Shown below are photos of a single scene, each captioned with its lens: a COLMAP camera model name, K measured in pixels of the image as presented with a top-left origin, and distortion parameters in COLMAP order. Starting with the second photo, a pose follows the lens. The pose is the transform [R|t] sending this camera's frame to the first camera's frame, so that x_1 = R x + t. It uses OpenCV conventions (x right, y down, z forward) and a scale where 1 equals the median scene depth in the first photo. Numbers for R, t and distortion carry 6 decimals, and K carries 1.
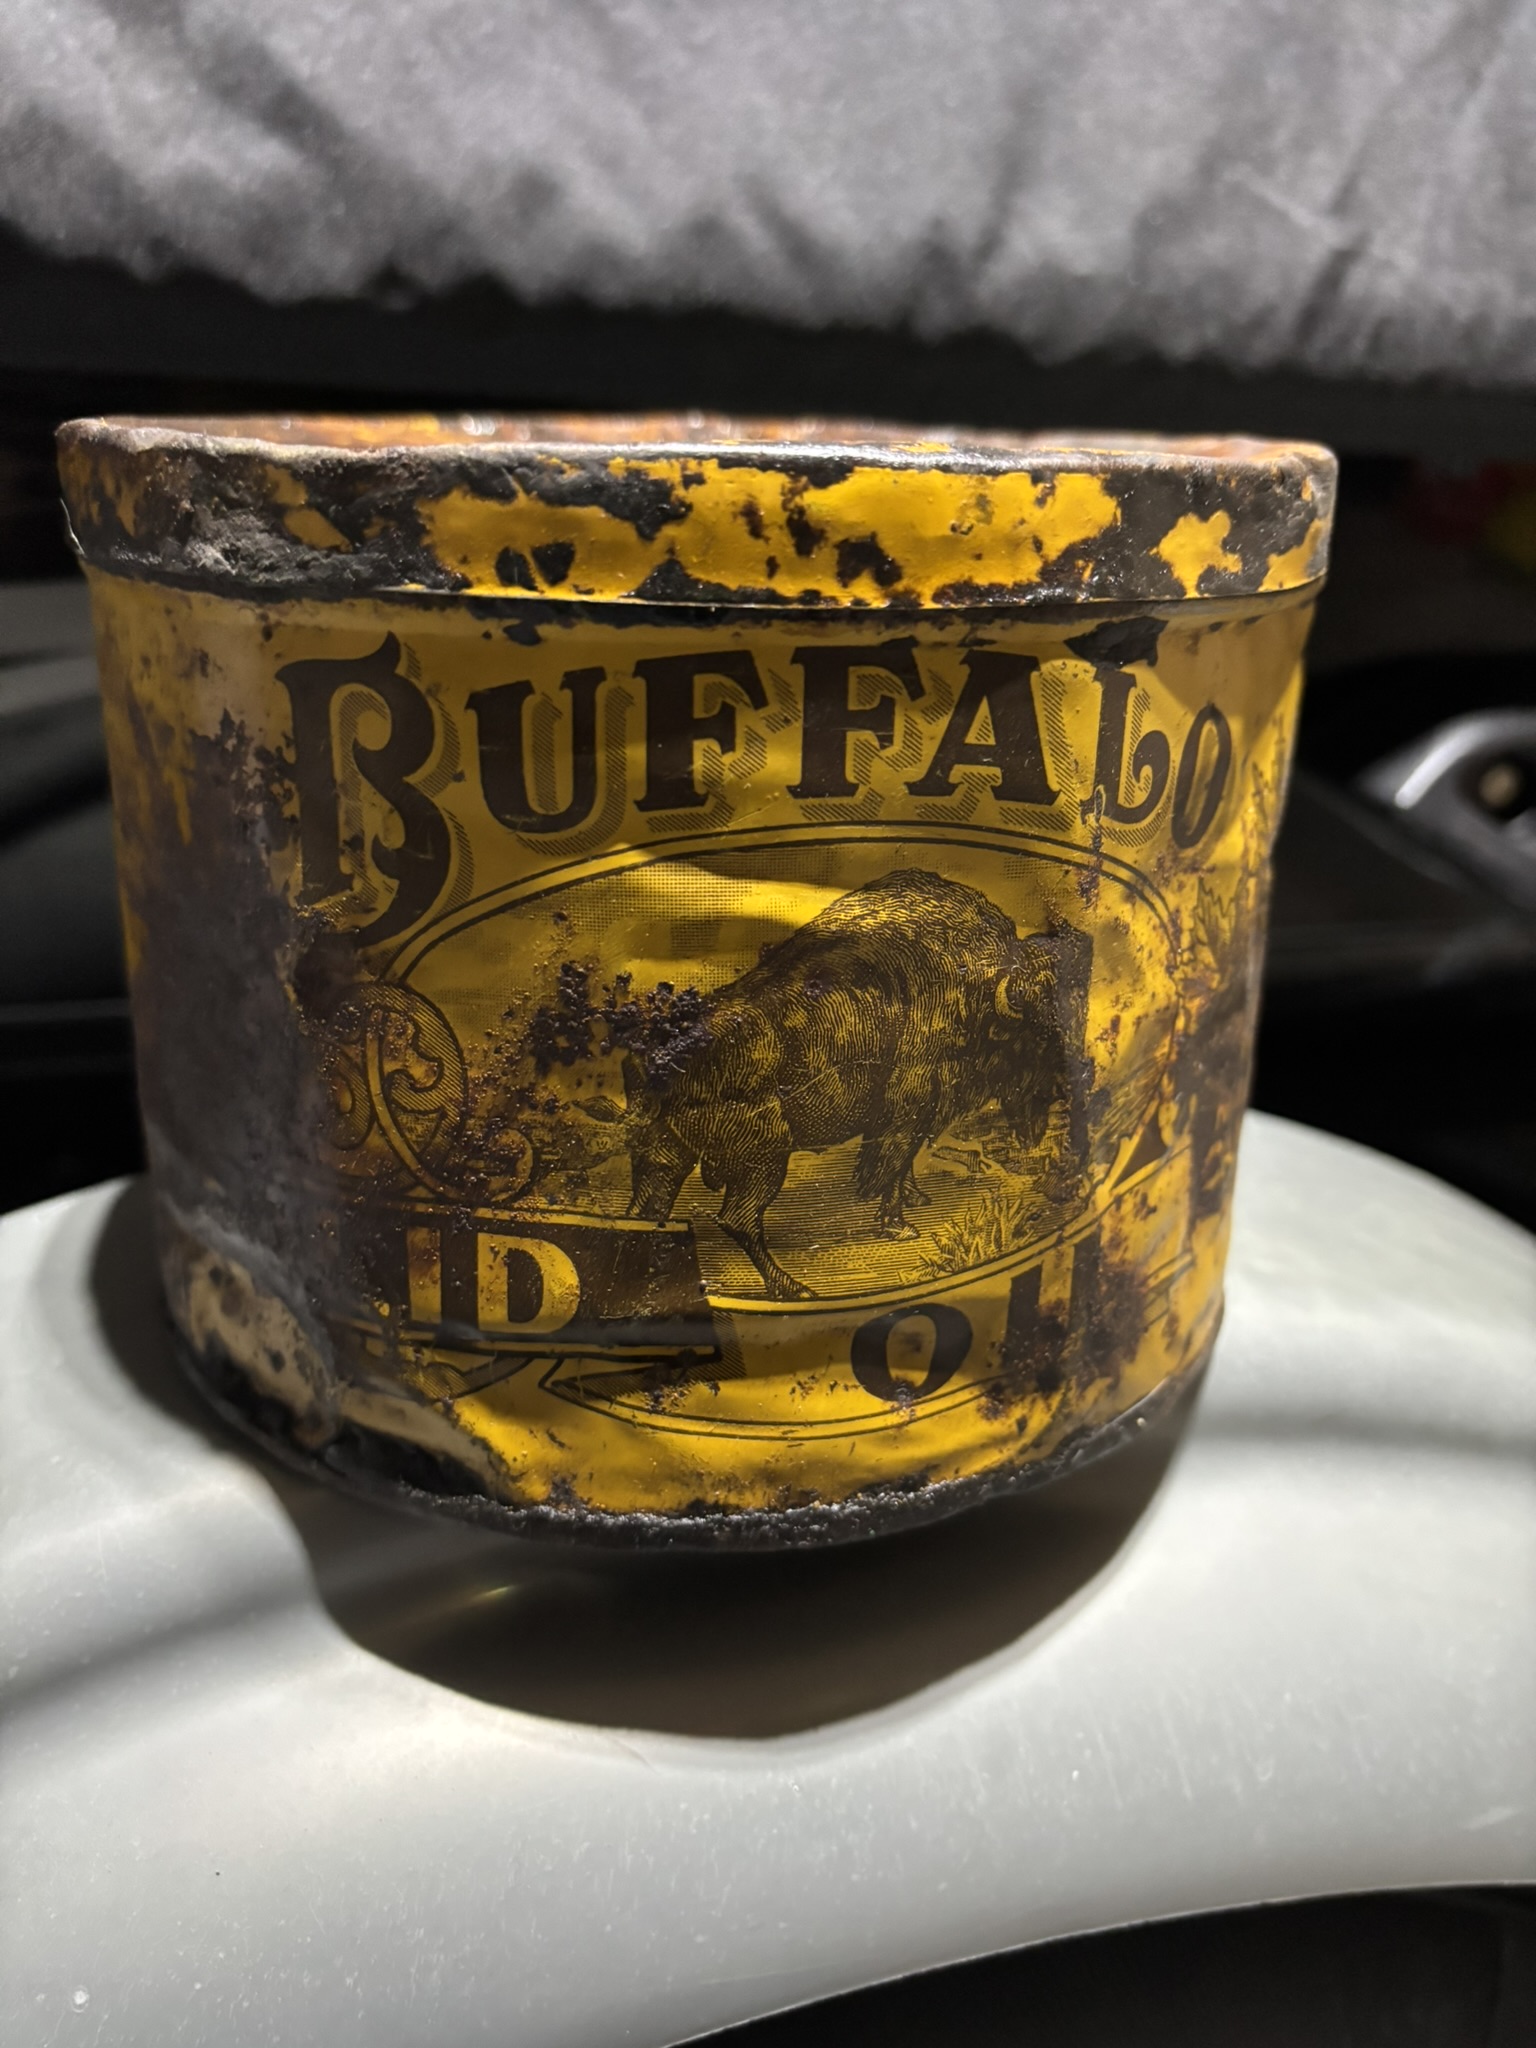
lens RADIAL K [[1625.4, 0, 773.7], [0, 1625.4, 1042.5], [0, 0, 1]] dist [0.055813, -0.116059]
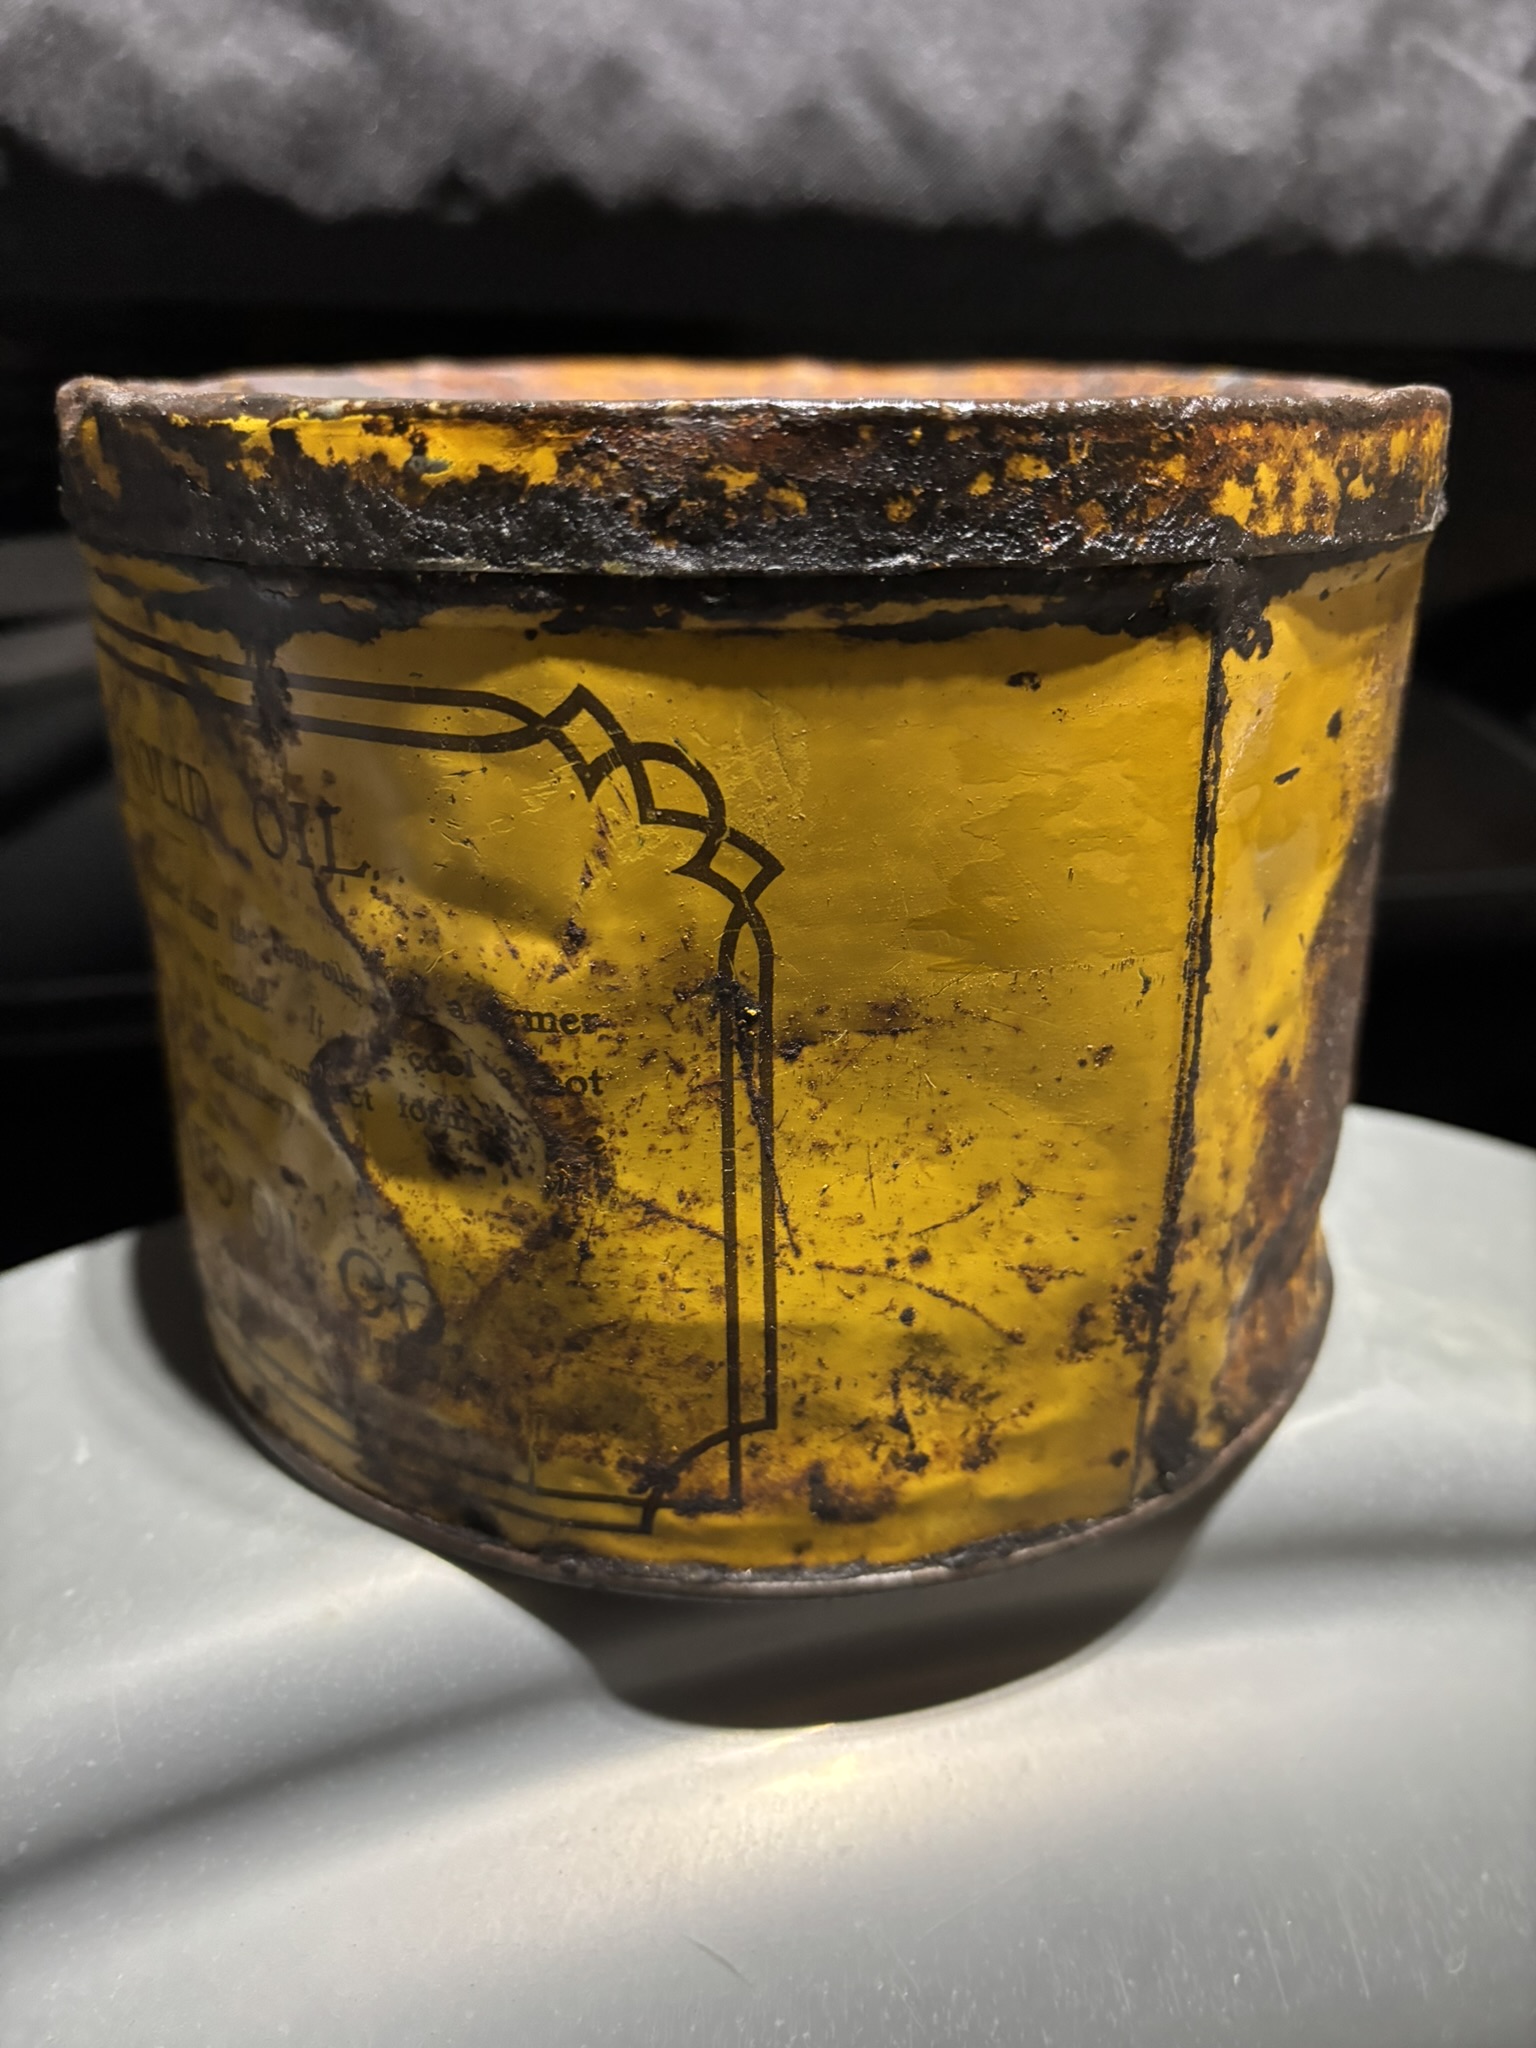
lens RADIAL K [[1614.8, 0, 778.7], [0, 1614.8, 1028.1], [0, 0, 1]] dist [0.041768, -0.099524]
pose [[0.997949, 0.001104, -0.064002, -0.000926], [0.002749, 0.998190, 0.060077, -0.064738], [0.063953, -0.060130, 0.996140, 0.109999]]
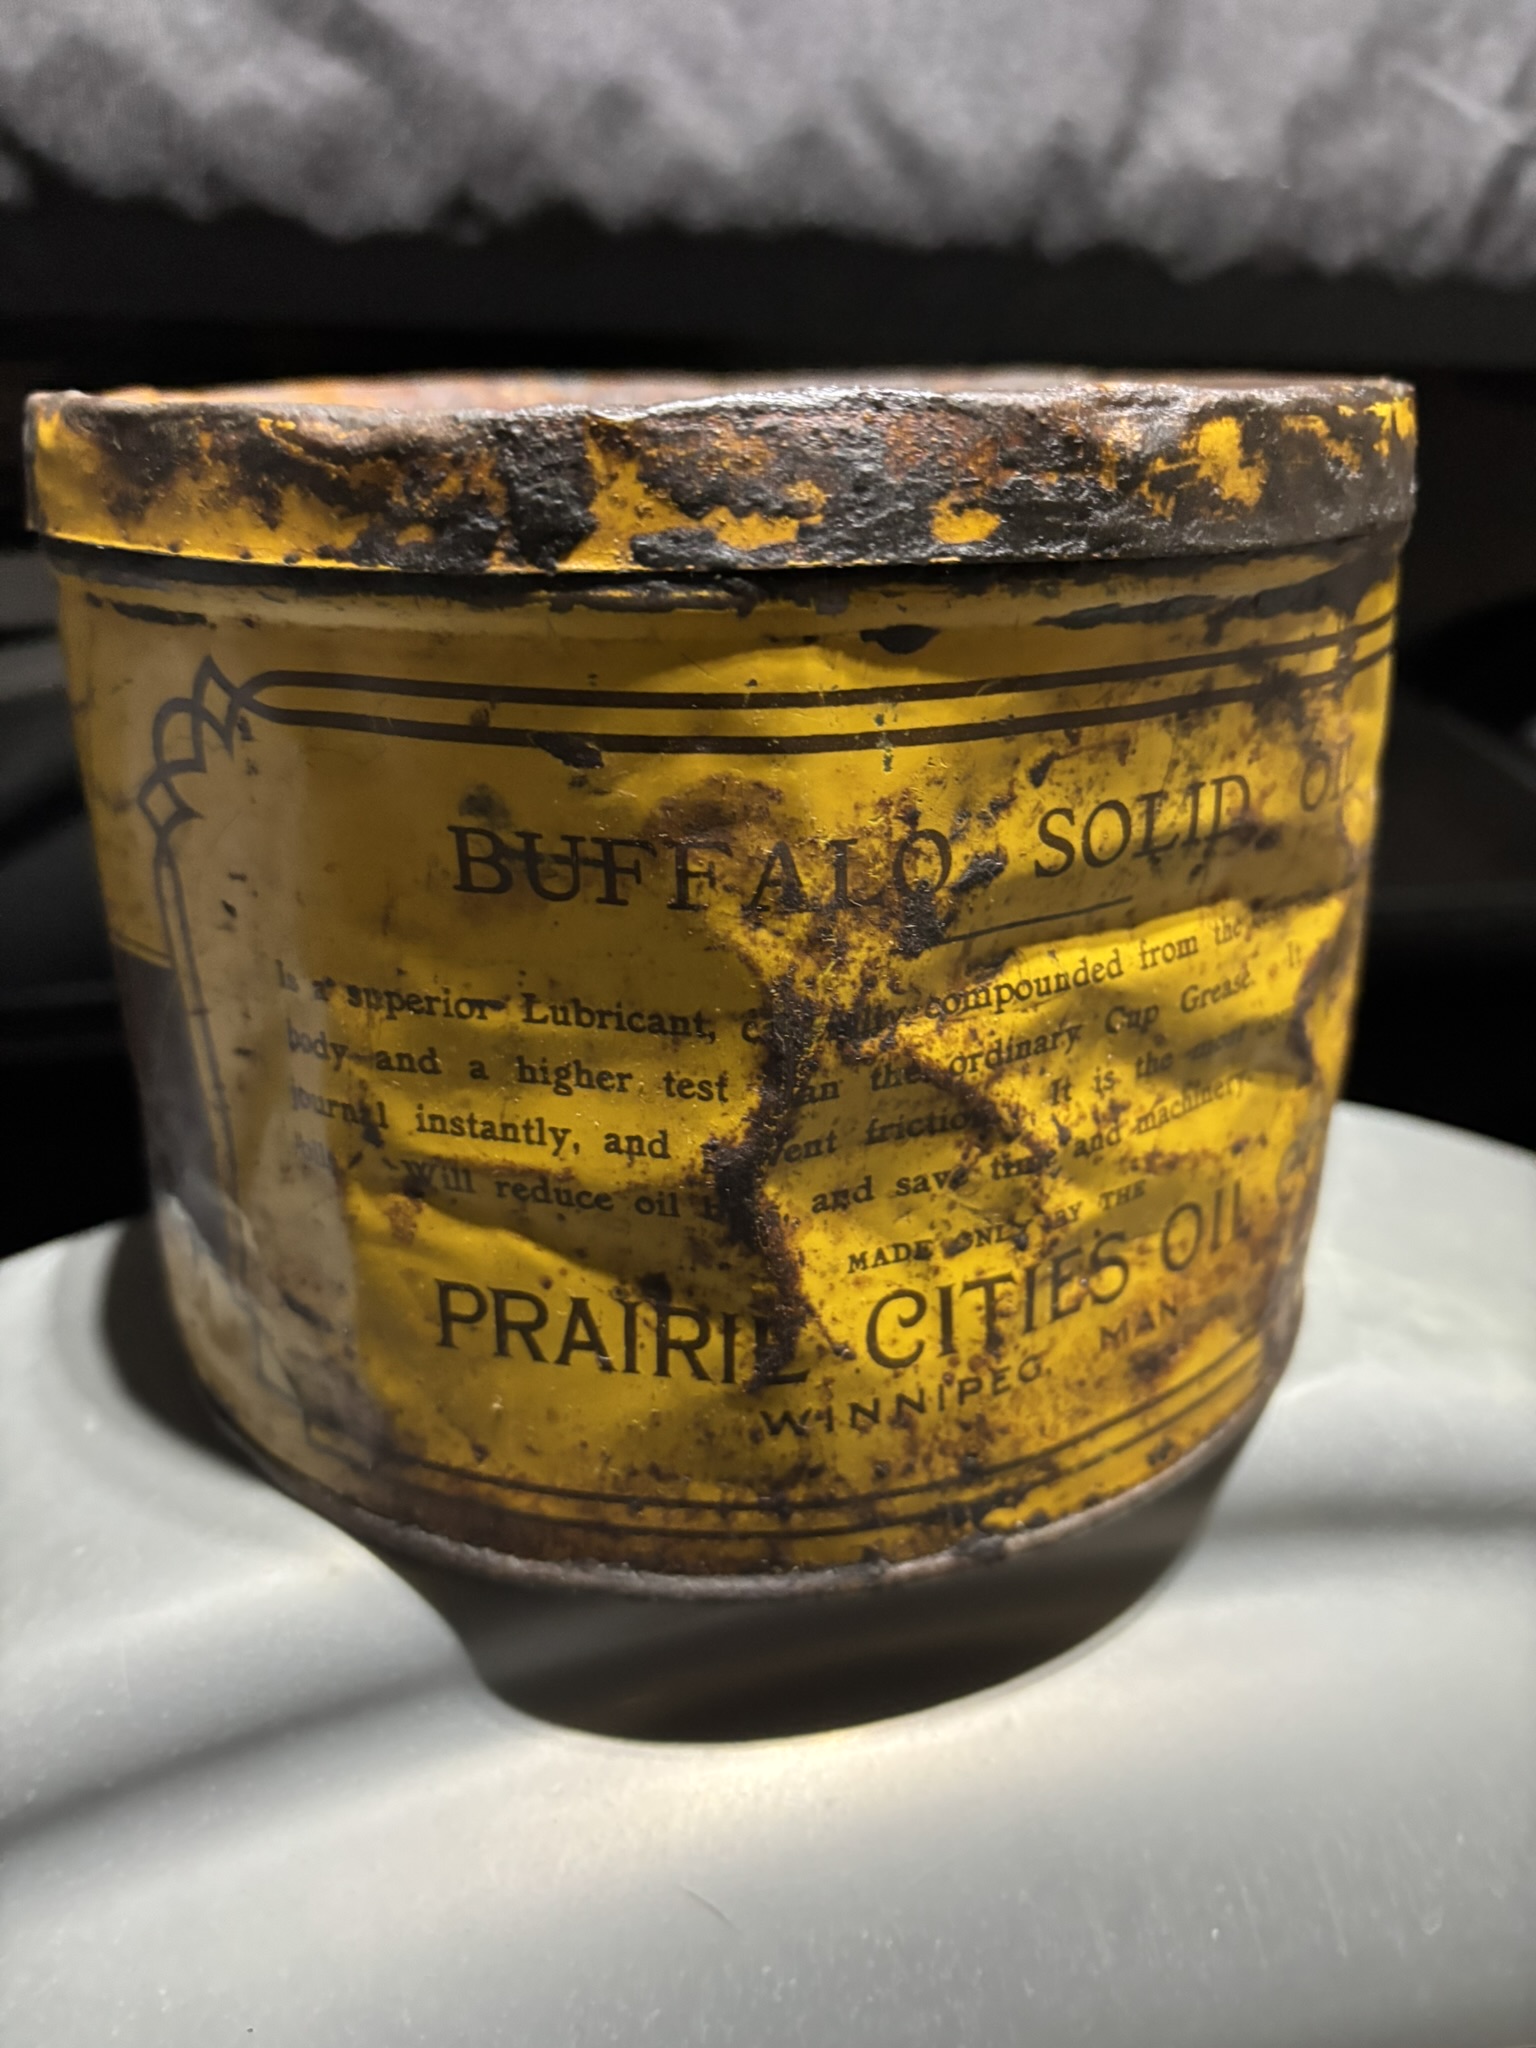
lens RADIAL K [[1614.8, 0, 778.7], [0, 1614.8, 1028.1], [0, 0, 1]] dist [0.041768, -0.099524]
pose [[0.997672, 0.002573, -0.068151, 0.005778], [0.000258, 0.999138, 0.041502, -0.046679], [0.068199, -0.041423, 0.996811, 0.090159]]
